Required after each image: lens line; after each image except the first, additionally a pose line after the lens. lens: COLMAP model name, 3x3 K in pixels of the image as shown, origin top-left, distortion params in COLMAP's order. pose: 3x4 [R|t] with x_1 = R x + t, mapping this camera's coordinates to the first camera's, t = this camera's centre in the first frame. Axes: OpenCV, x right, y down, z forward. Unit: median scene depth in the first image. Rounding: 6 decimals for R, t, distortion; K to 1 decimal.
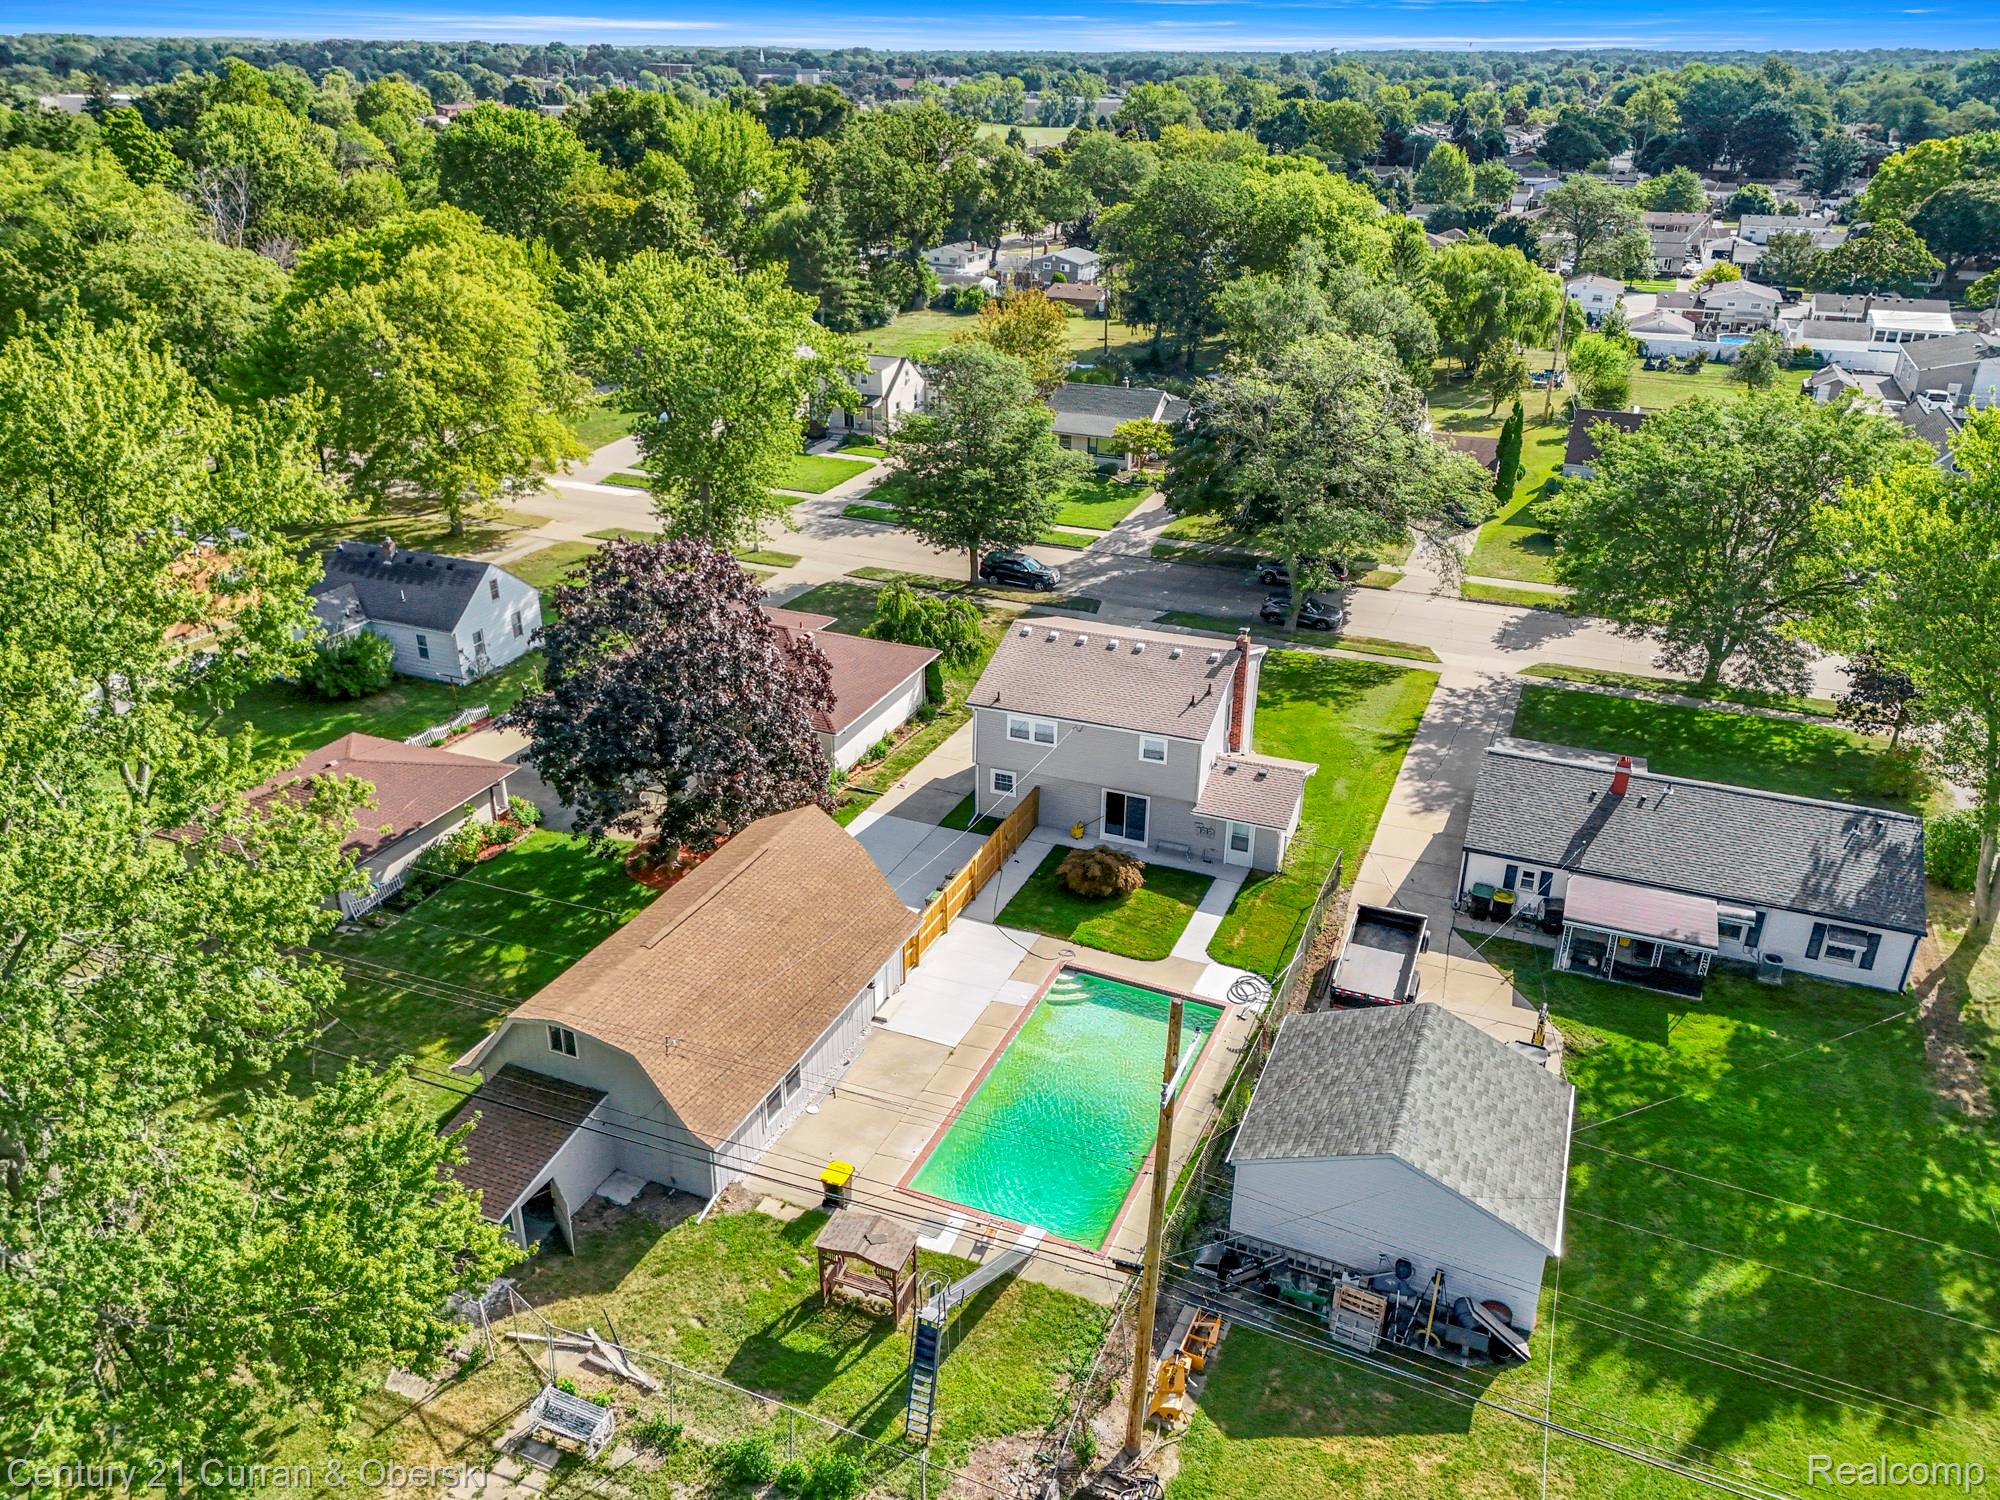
lens RADIAL K [[1452.6, 0, 993.4], [0, 1452.6, 757.7], [0, 0, 1]] dist [0.058124, -0.040796]
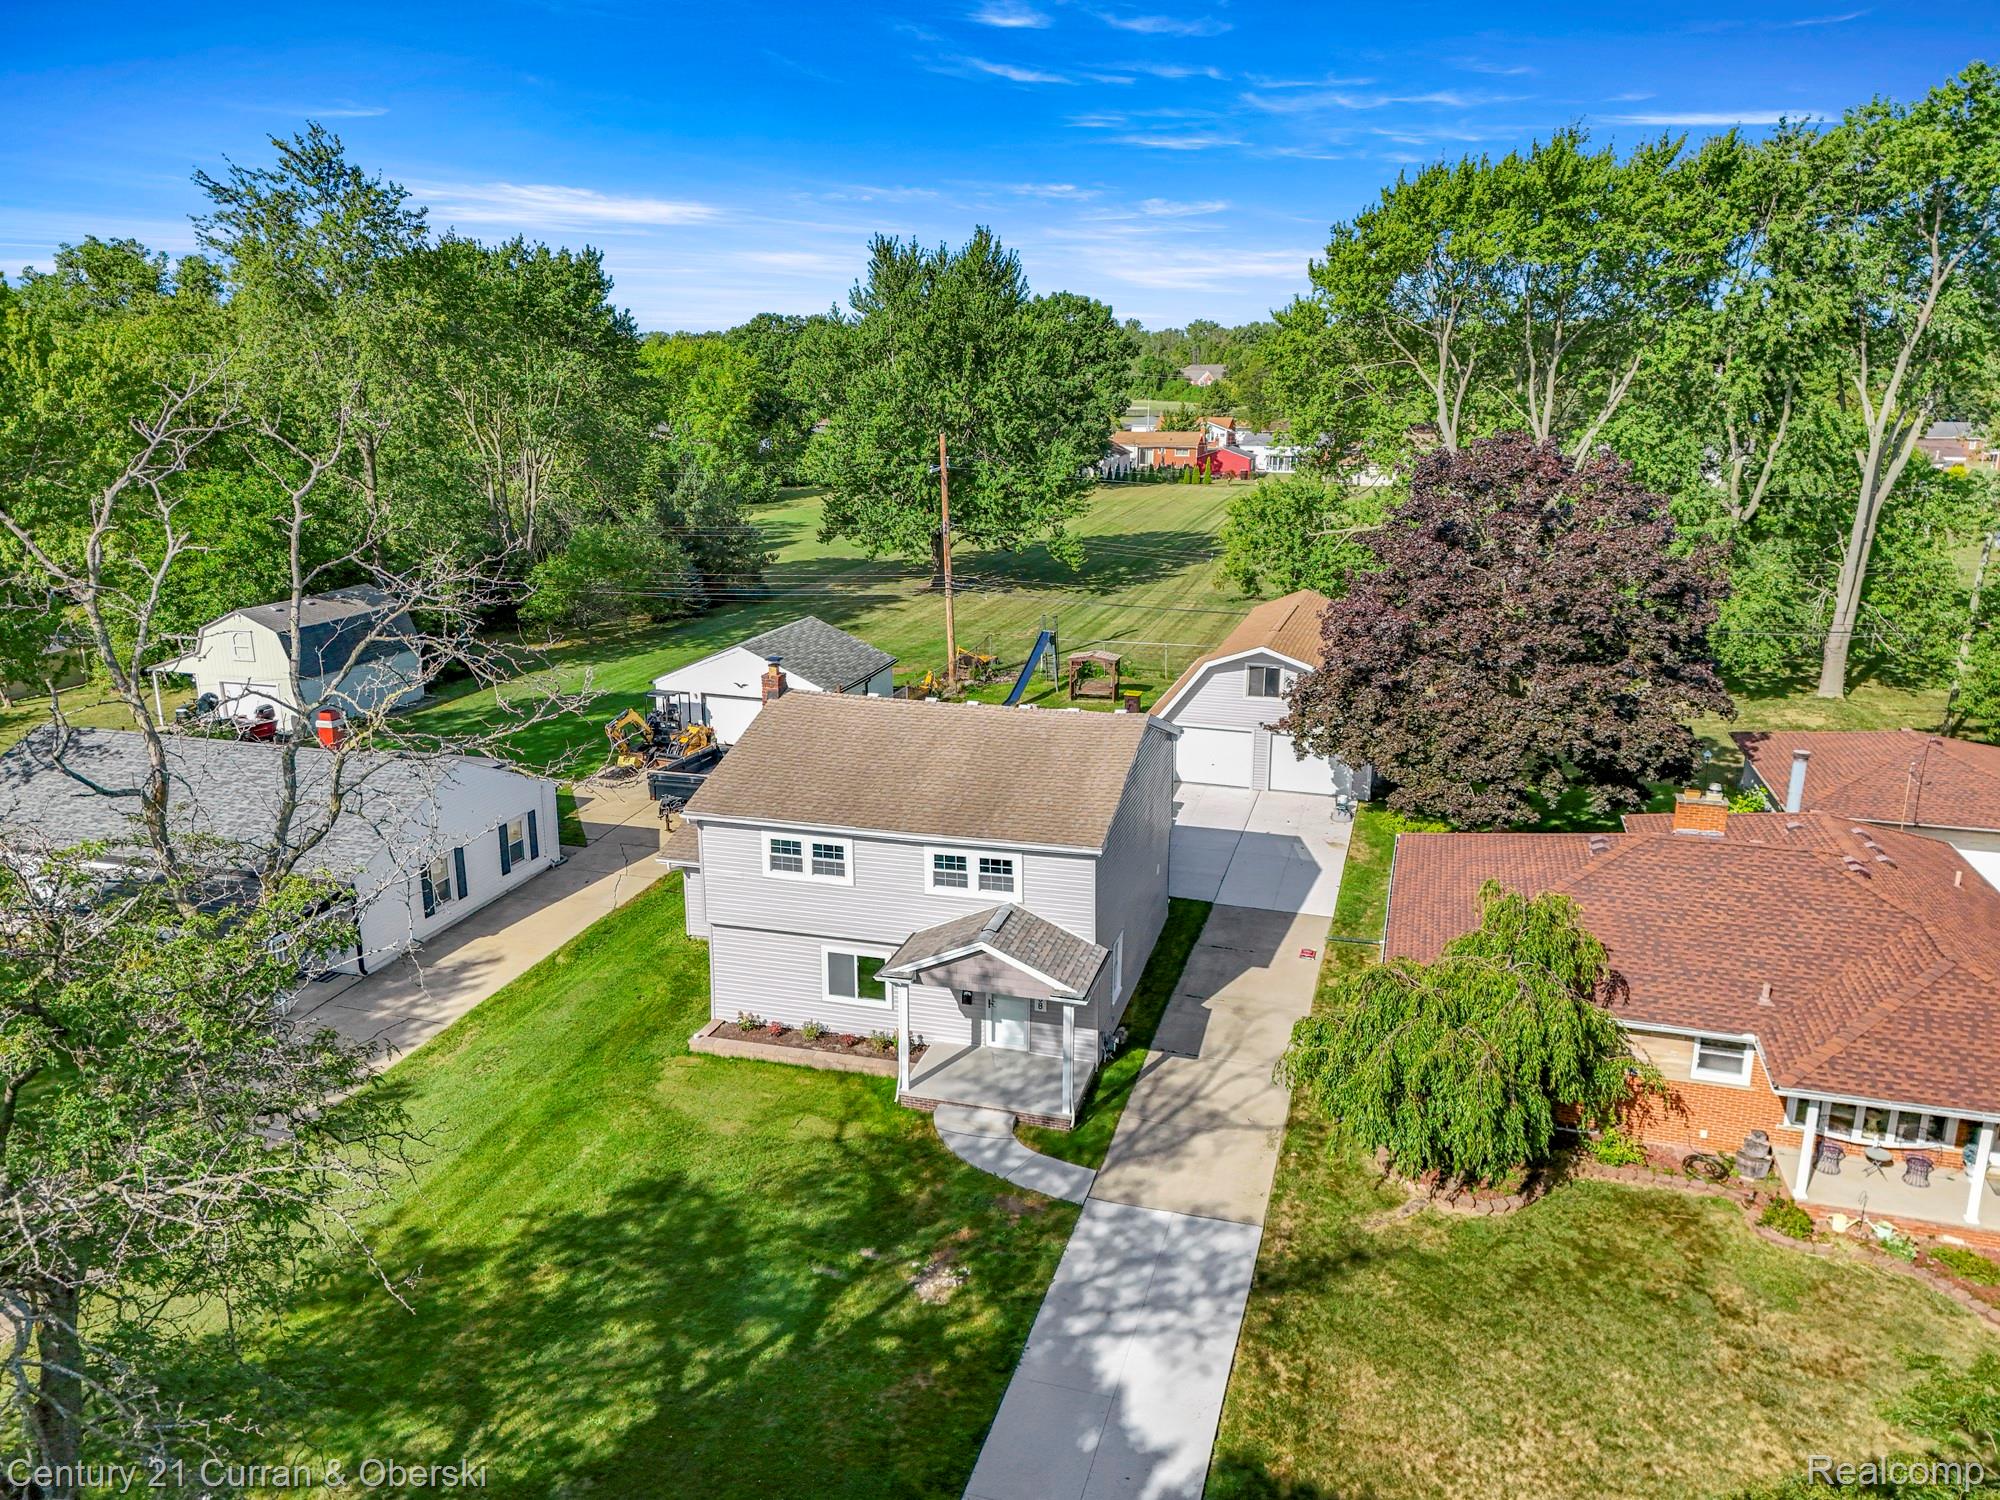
lens RADIAL K [[1452.6, 0, 986.7], [0, 1452.6, 744.9], [0, 0, 1]] dist [0.058124, -0.040796]
pose [[-0.994574, 0.030974, -0.099316, 0.122194], [-0.044086, 0.739215, 0.672025, -0.420192], [0.094231, 0.672757, -0.733838, 1.288477]]
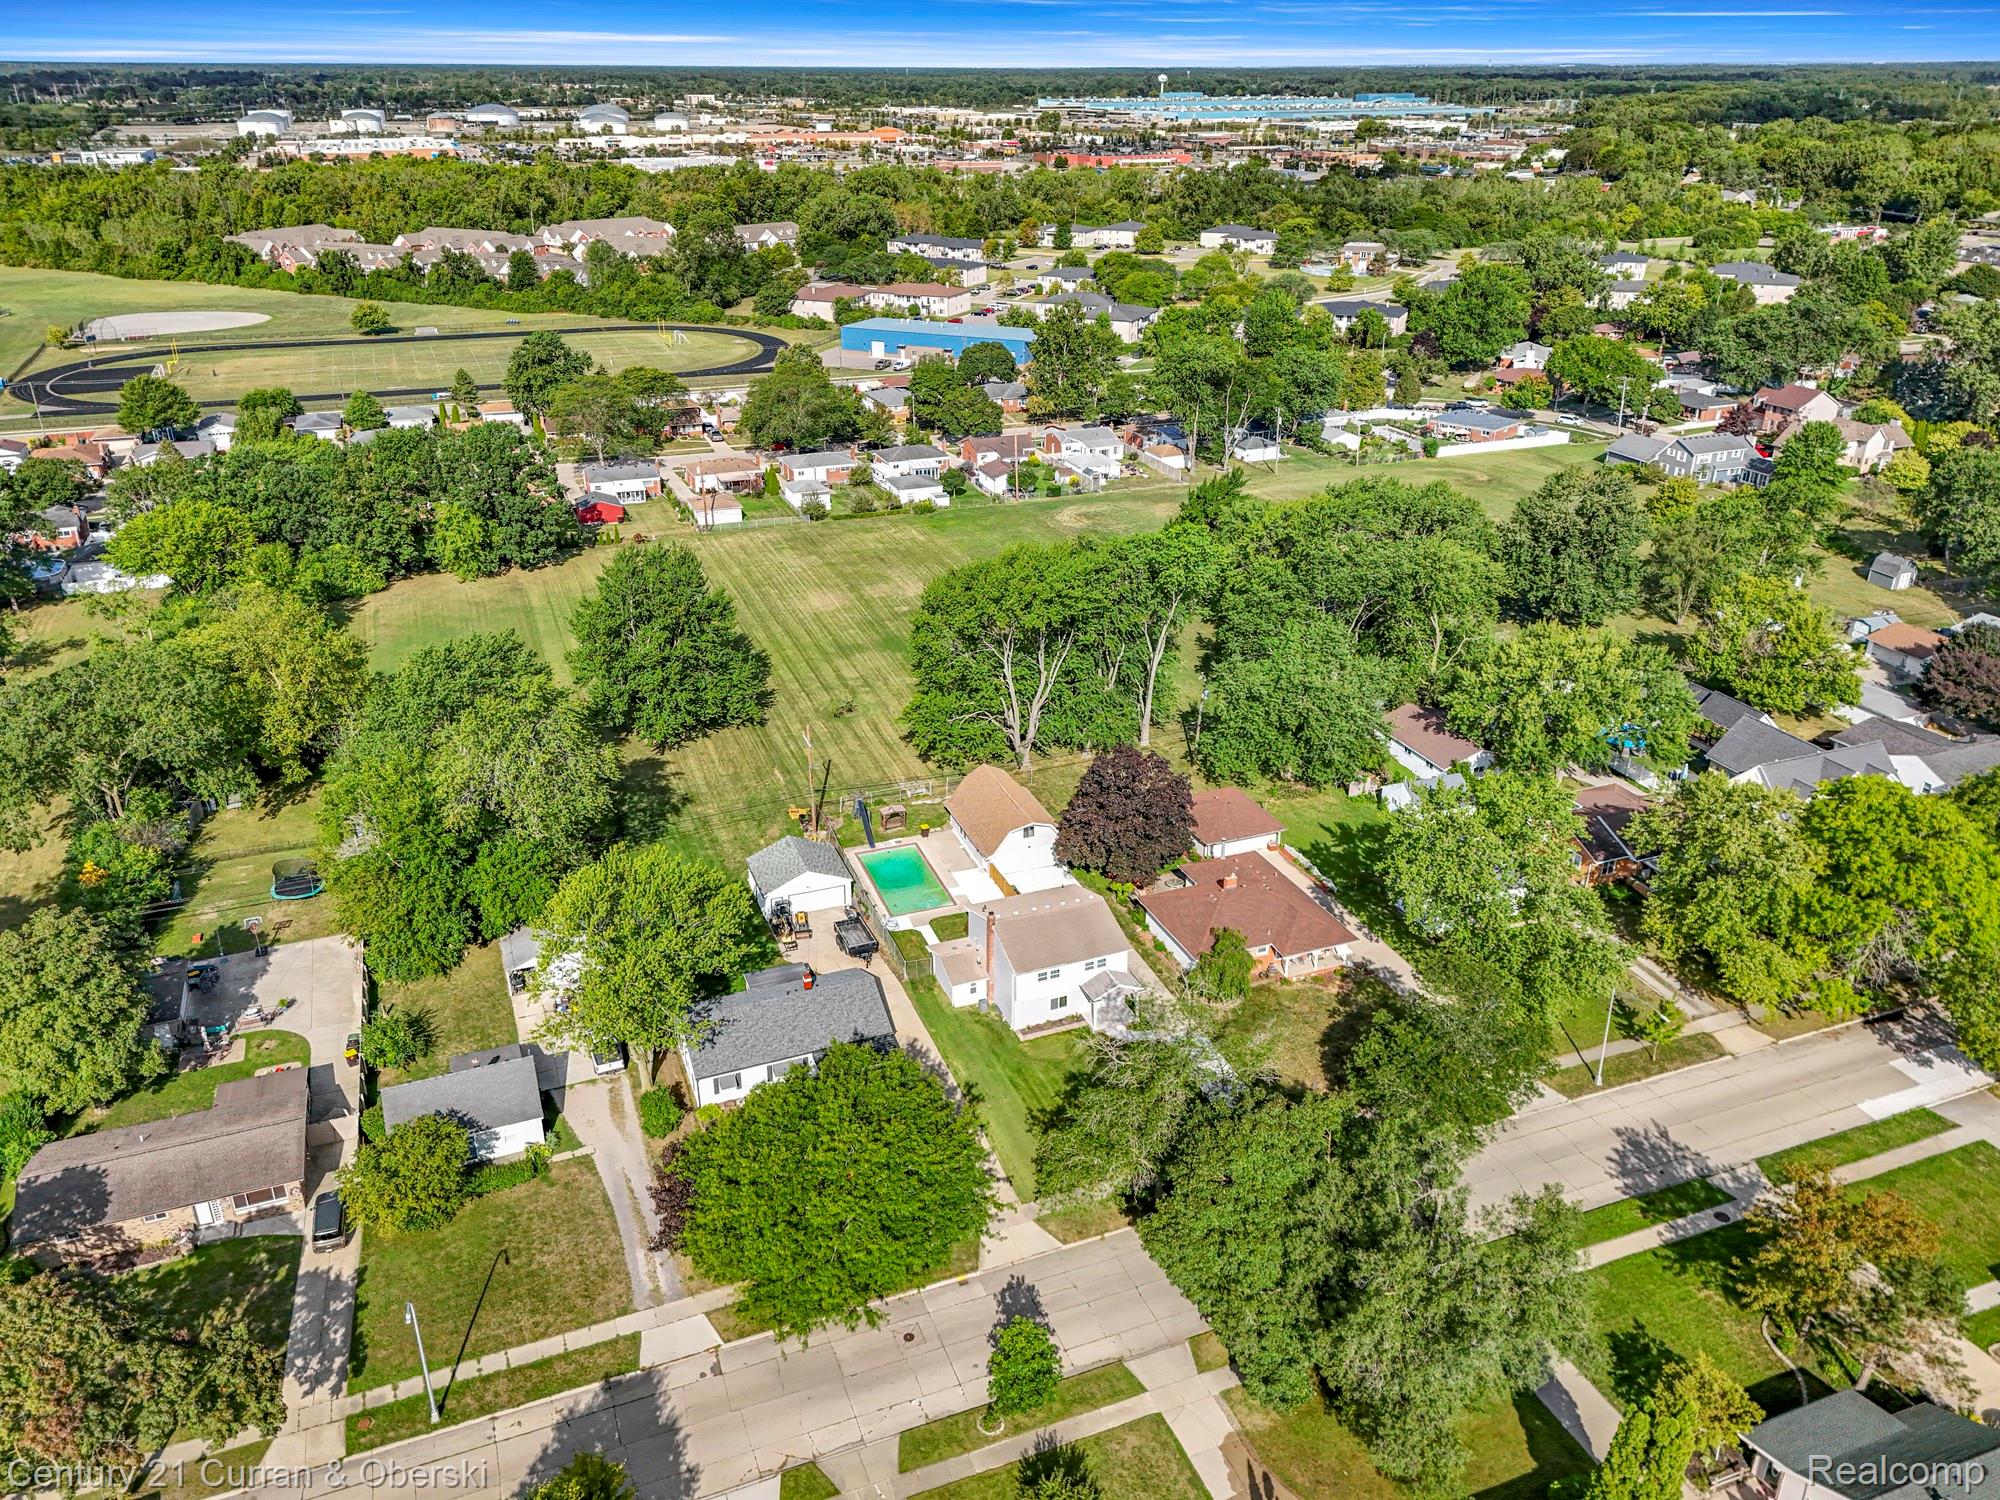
lens RADIAL K [[1452.6, 0, 997.5], [0, 1452.6, 749.4], [0, 0, 1]] dist [0.058124, -0.040796]
pose [[-0.718509, 0.290221, -0.632073, 1.134129], [-0.314680, 0.674798, 0.667551, -1.305473], [0.620260, 0.678542, -0.393522, 1.385614]]
